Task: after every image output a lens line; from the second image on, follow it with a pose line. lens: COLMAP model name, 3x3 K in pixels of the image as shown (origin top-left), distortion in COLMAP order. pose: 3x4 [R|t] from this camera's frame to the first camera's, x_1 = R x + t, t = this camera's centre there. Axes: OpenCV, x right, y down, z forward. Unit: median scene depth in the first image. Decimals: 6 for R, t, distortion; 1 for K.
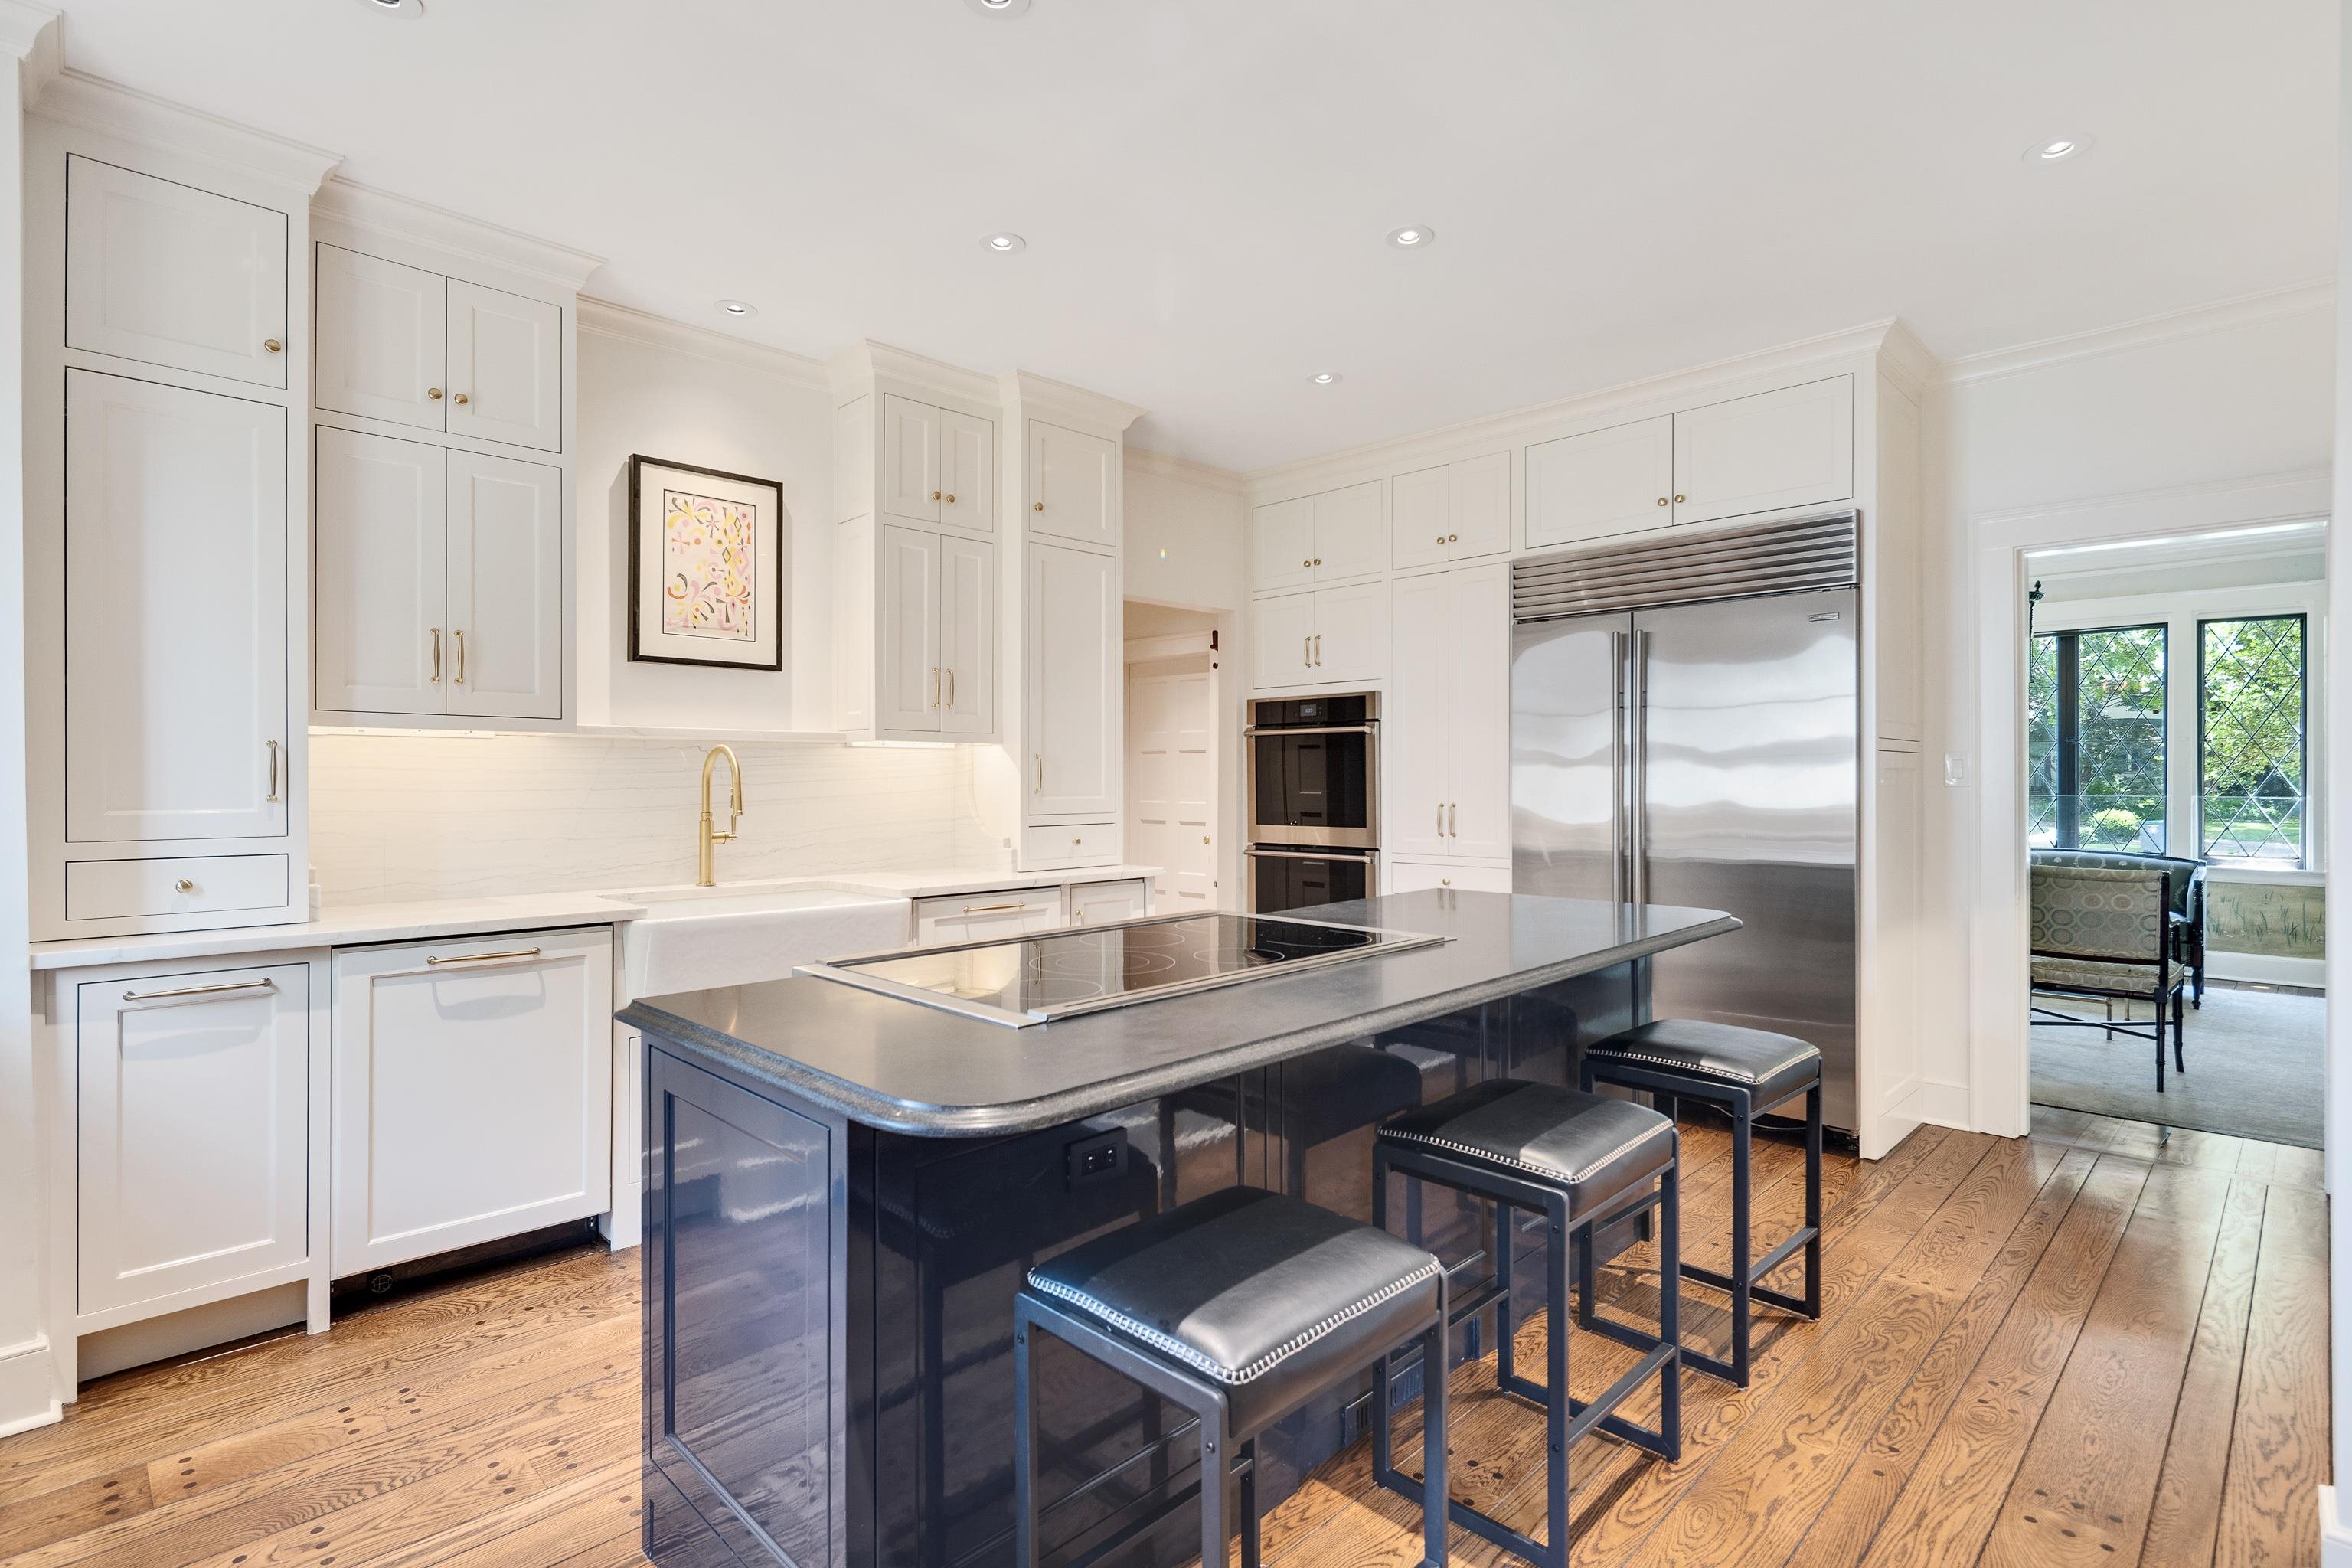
lens RADIAL K [[1130.9, 0, 1167.3], [0, 1130.9, 778.0], [0, 0, 1]] dist [0.000337, -0.000491]
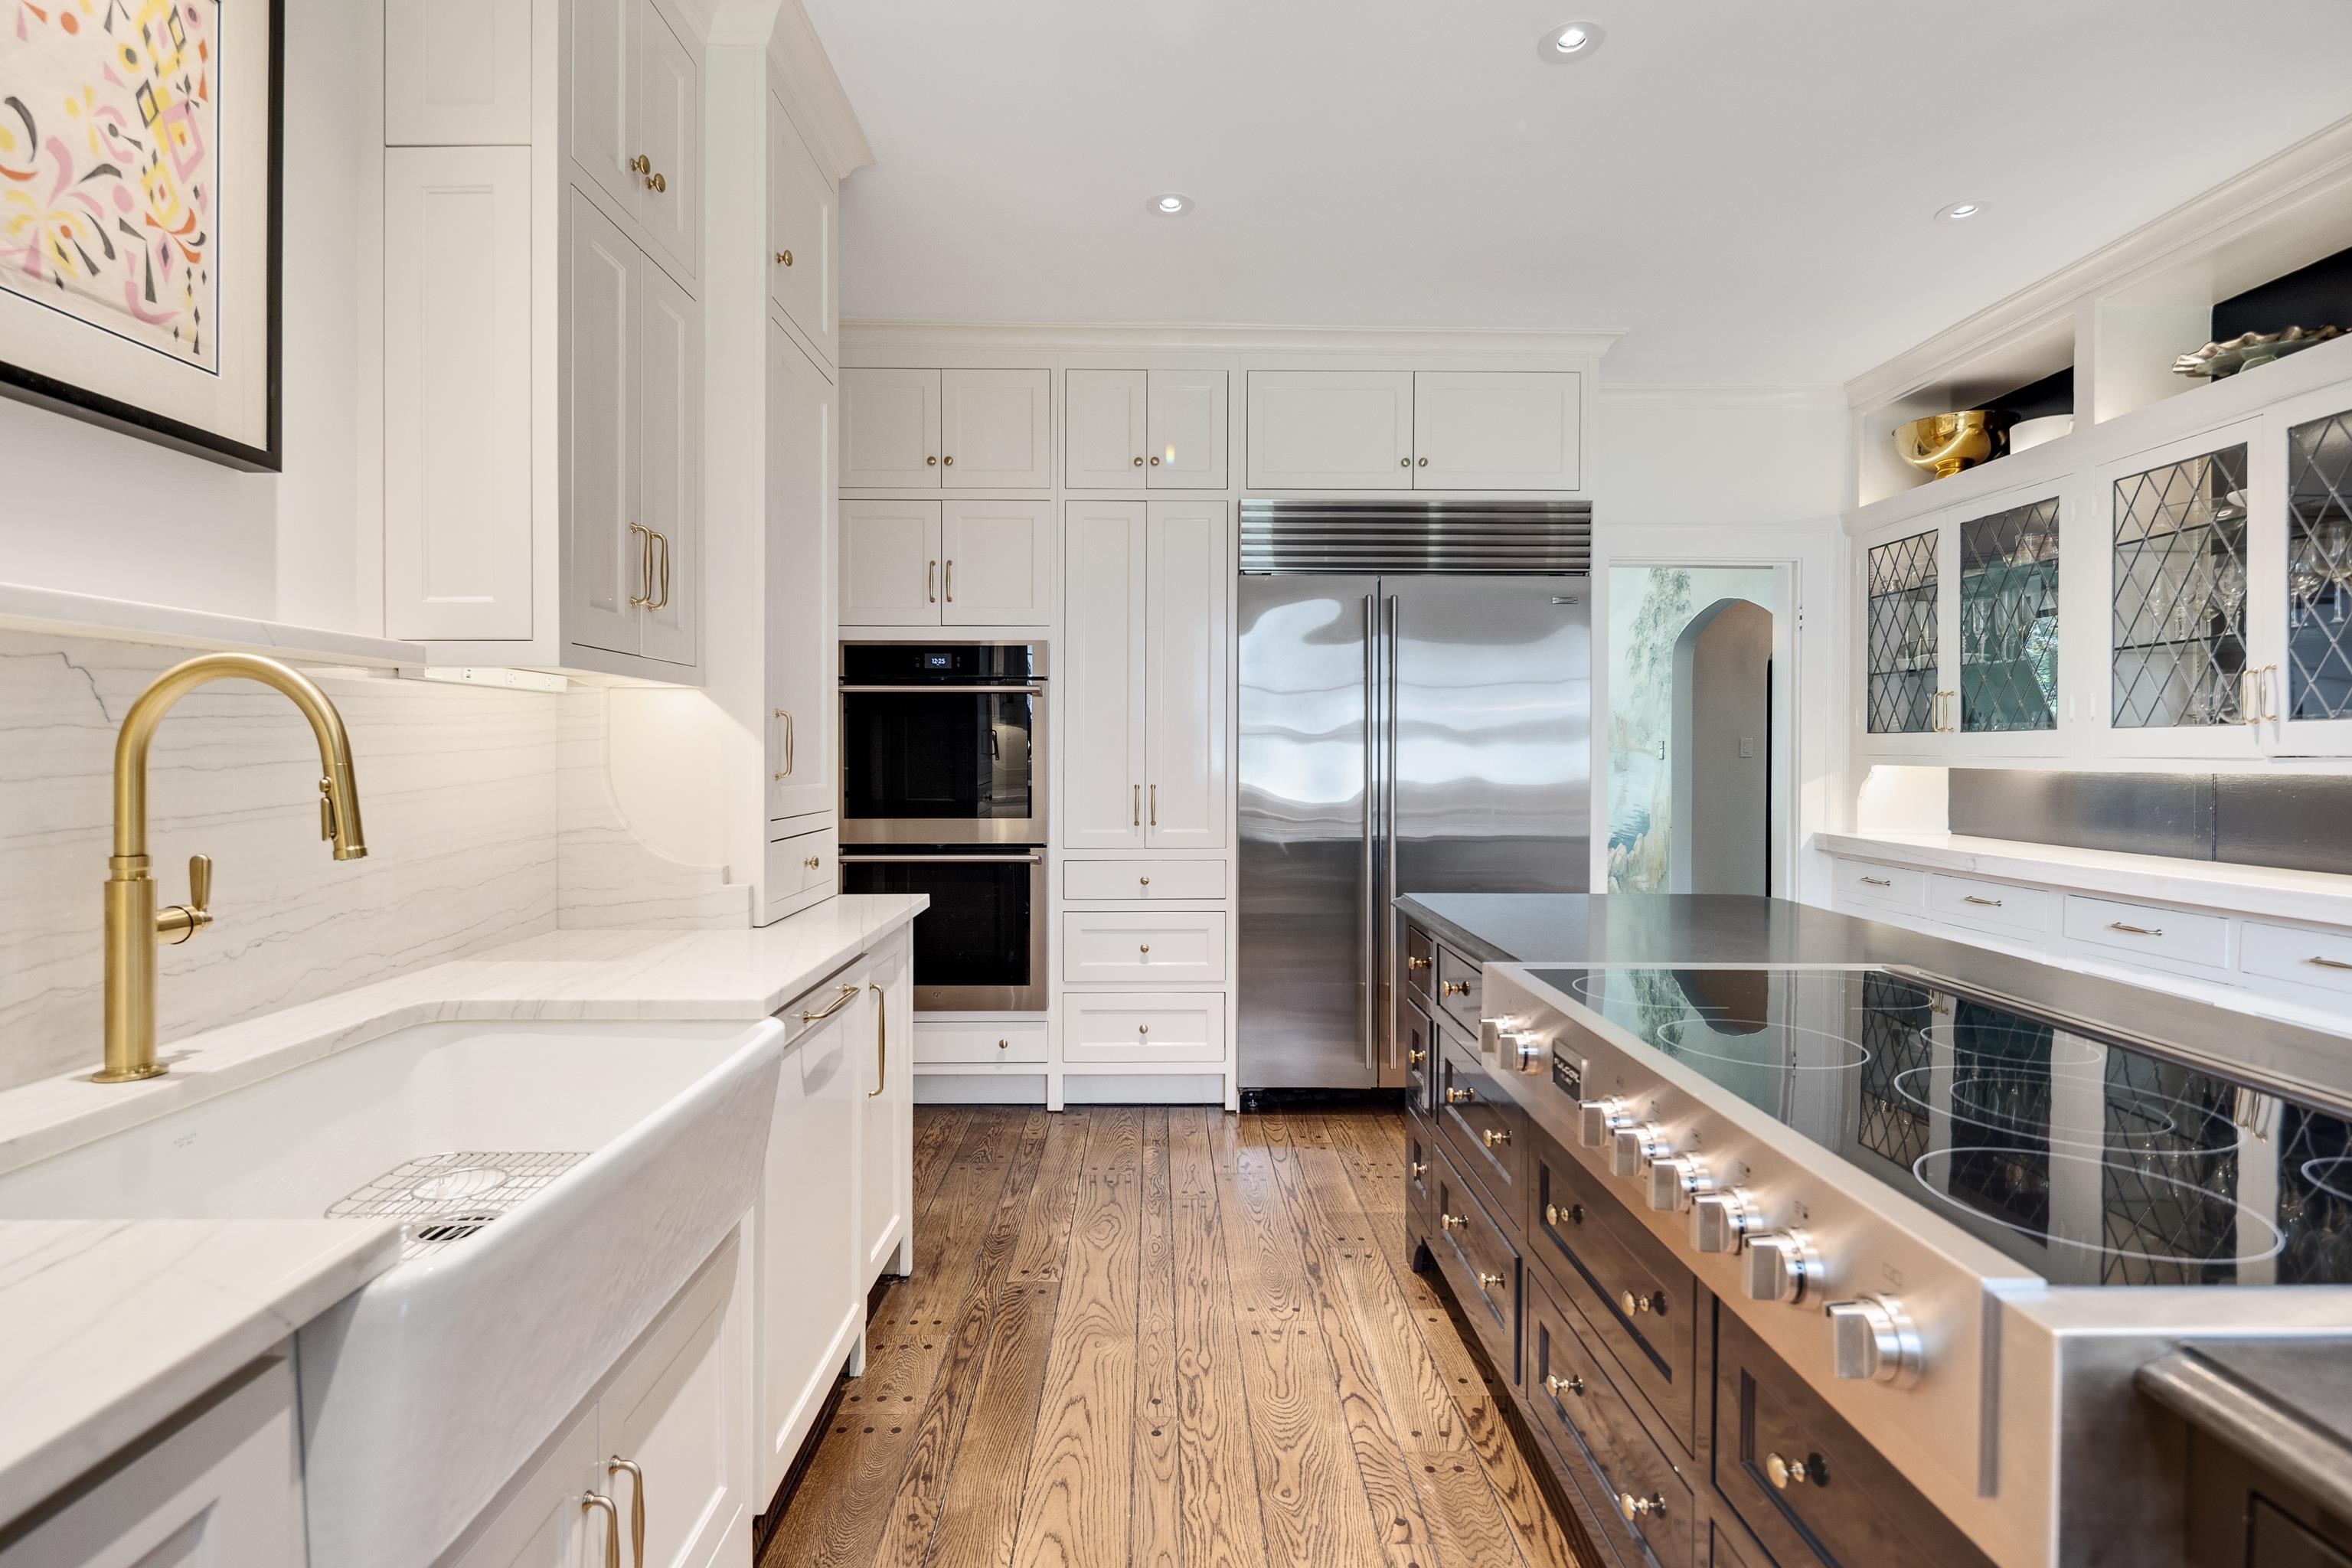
lens RADIAL K [[1126.4, 0, 1154.2], [0, 1126.4, 760.5], [0, 0, 1]] dist [0.001438, -0.004348]
pose [[0.702822, -0.000811, 0.711365, -0.397827], [-0.006230, 0.999954, 0.007296, -0.001304], [-0.711338, -0.009560, 0.702785, 0.514630]]
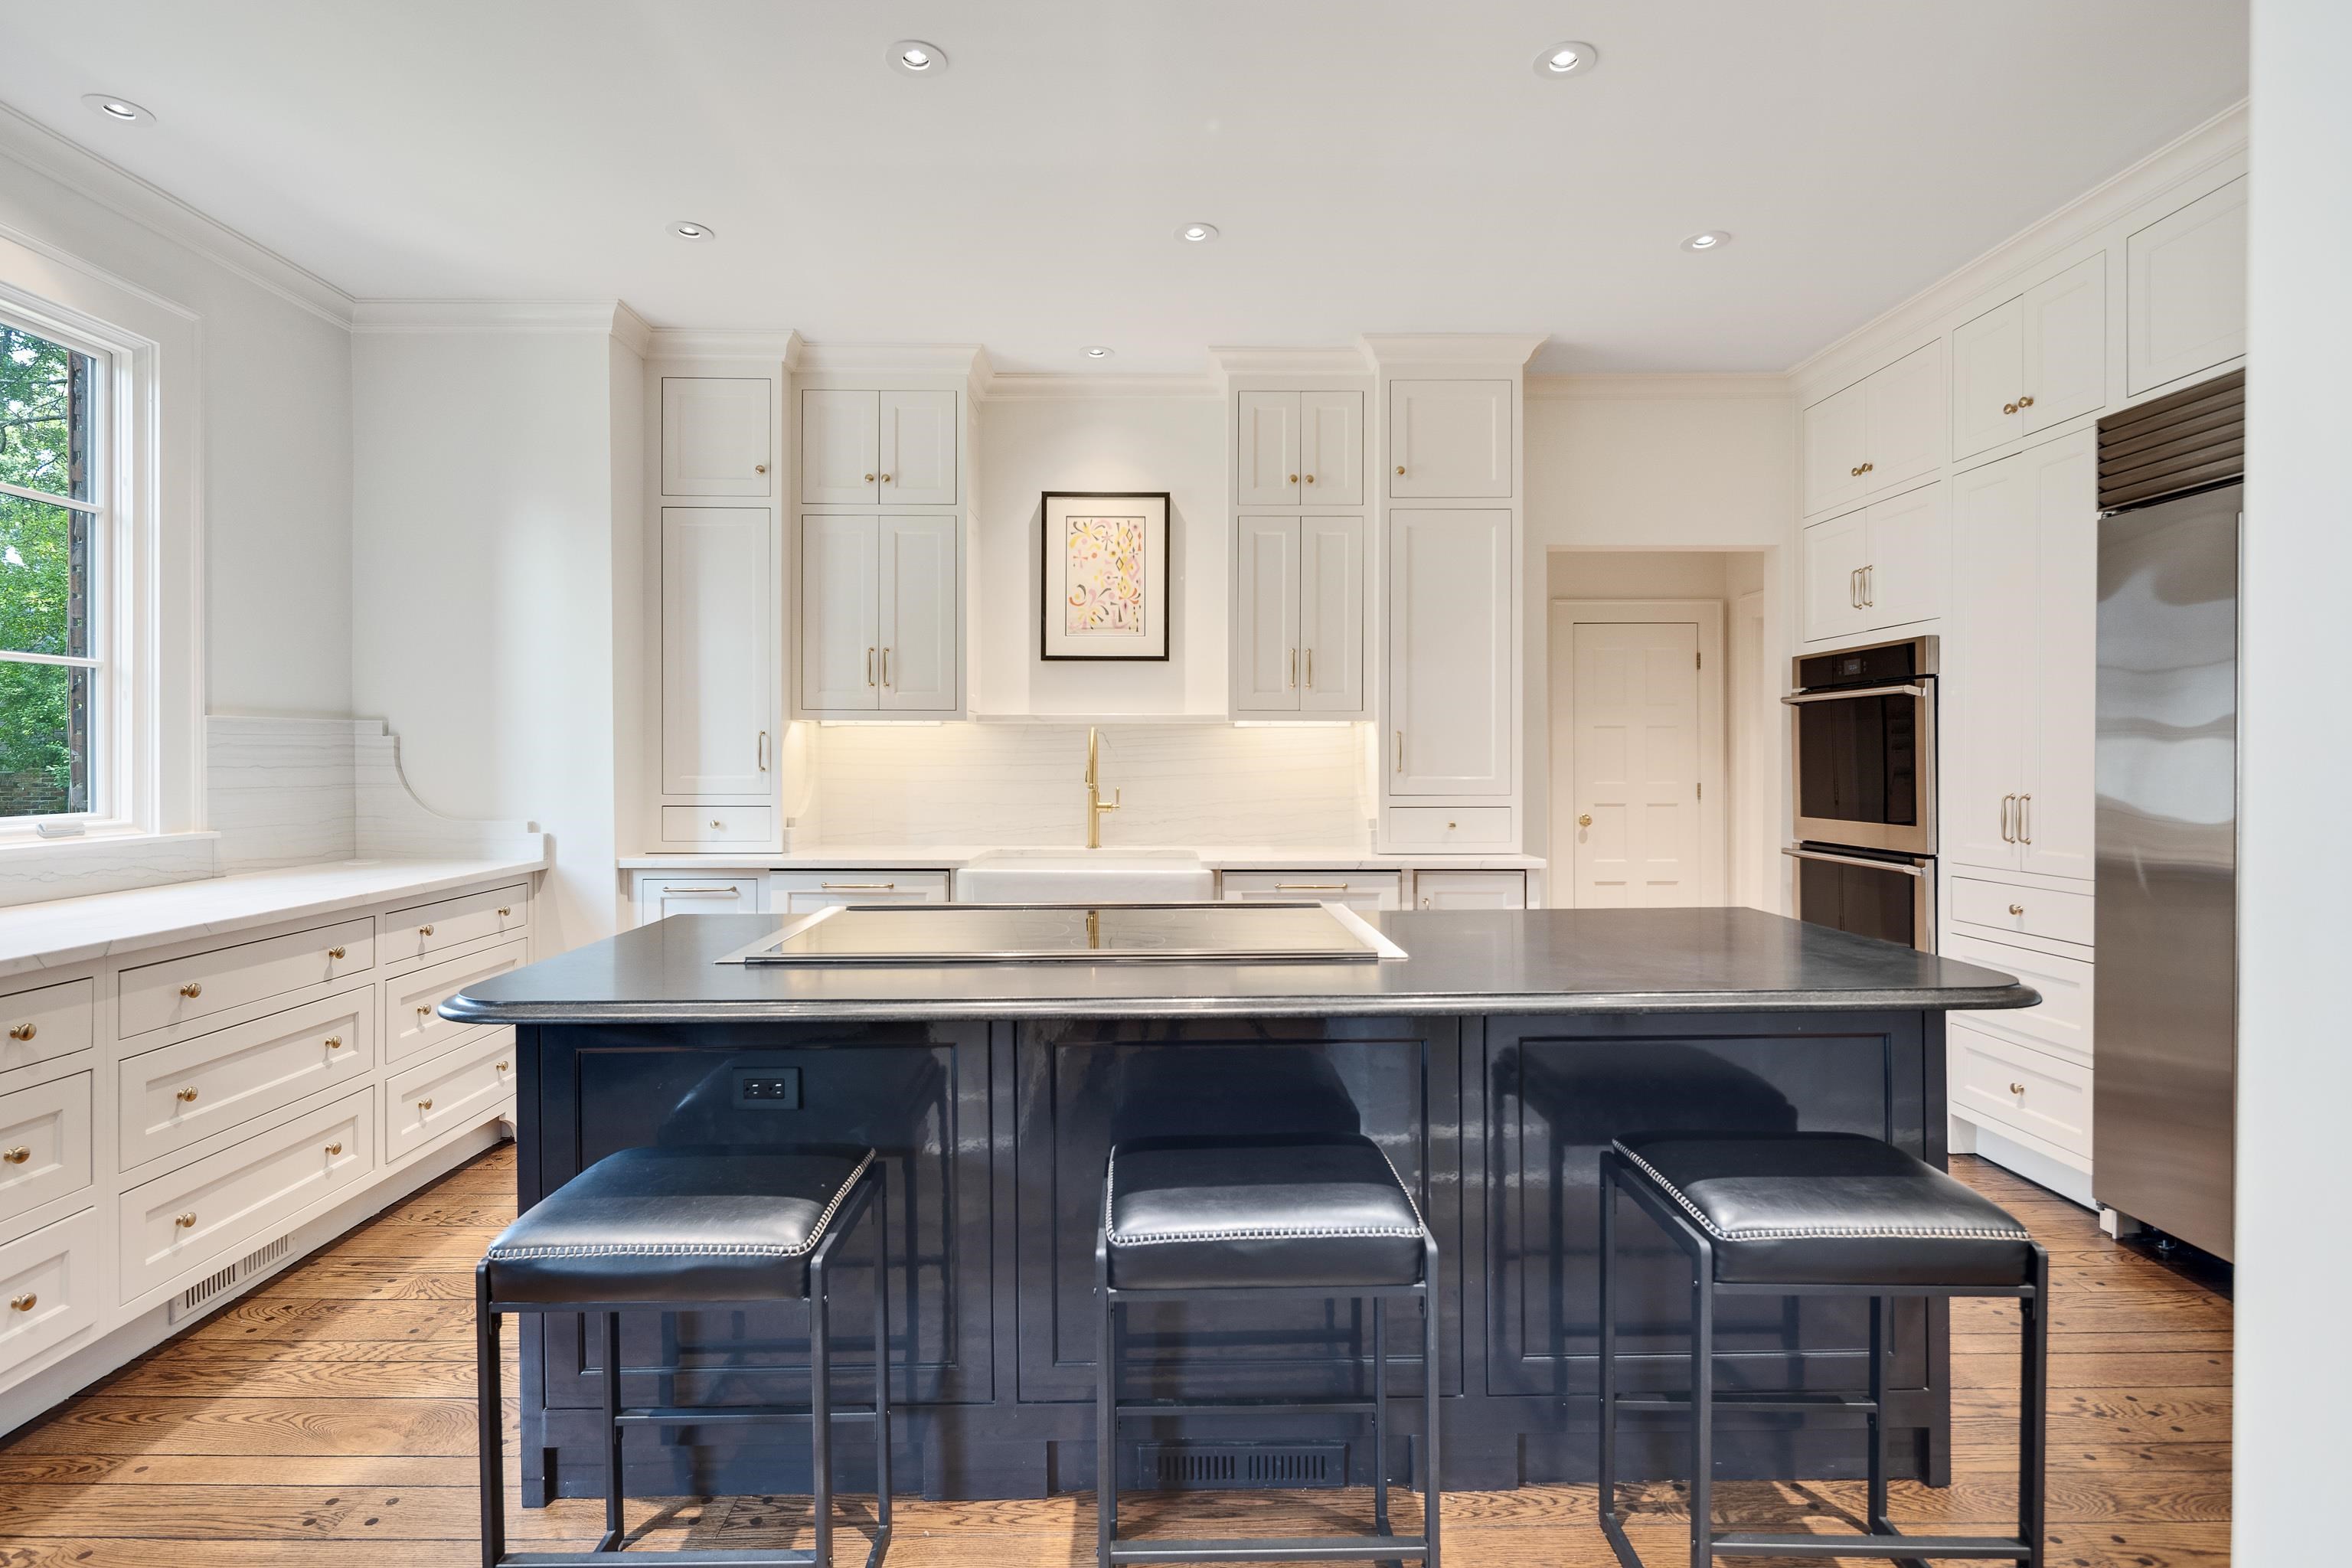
lens RADIAL K [[1126.4, 0, 1154.2], [0, 1126.4, 760.5], [0, 0, 1]] dist [0.001438, -0.004348]
pose [[0.718828, 0.002345, -0.695184, 0.416761], [-0.000866, 0.999997, 0.002477, 0.001431], [0.695187, -0.001179, 0.718828, 0.186547]]
